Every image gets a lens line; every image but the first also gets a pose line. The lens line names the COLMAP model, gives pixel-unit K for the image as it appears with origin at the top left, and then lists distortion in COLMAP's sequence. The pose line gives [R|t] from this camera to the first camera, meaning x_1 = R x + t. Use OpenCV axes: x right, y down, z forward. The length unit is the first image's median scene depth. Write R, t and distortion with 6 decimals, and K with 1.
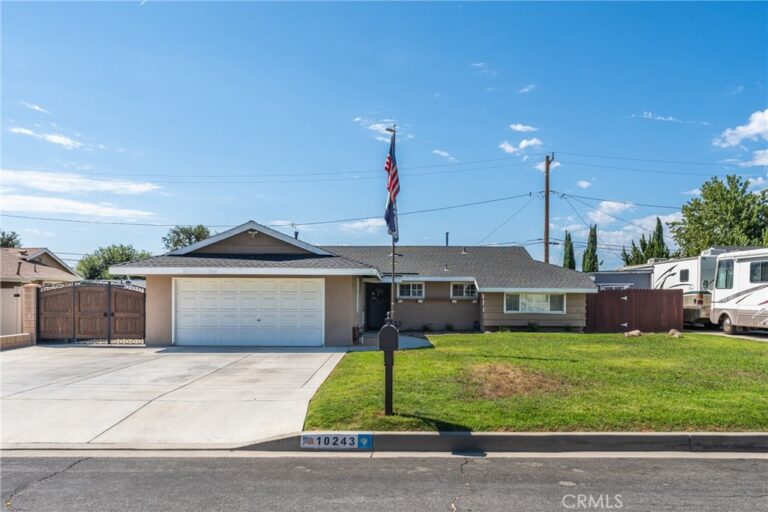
lens RADIAL K [[544.3, 0, 384.8], [0, 544.3, 256.1], [0, 0, 1]] dist [0.000318, -0.000041]
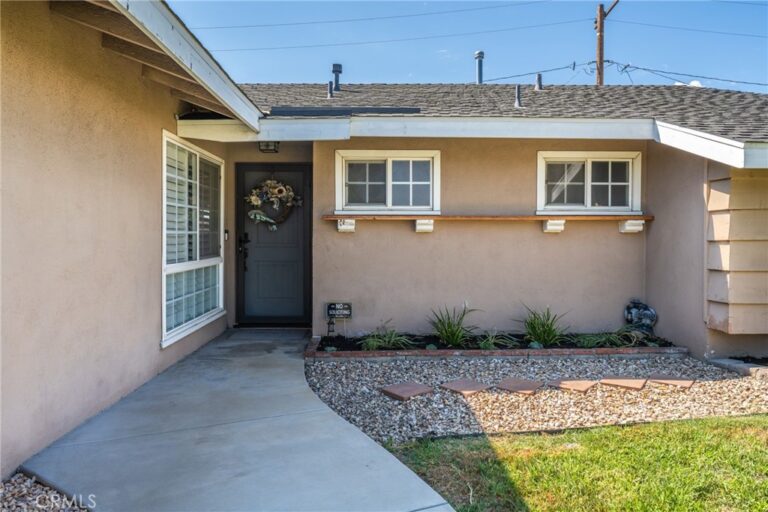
lens RADIAL K [[544.3, 0, 384.0], [0, 544.3, 253.4], [0, 0, 1]] dist [0.000318, -0.000041]
pose [[0.998940, -0.002830, 0.045936, 0.033595], [-0.002403, 0.993538, 0.113470, 0.066580], [-0.045960, -0.113461, 0.992479, 0.737117]]
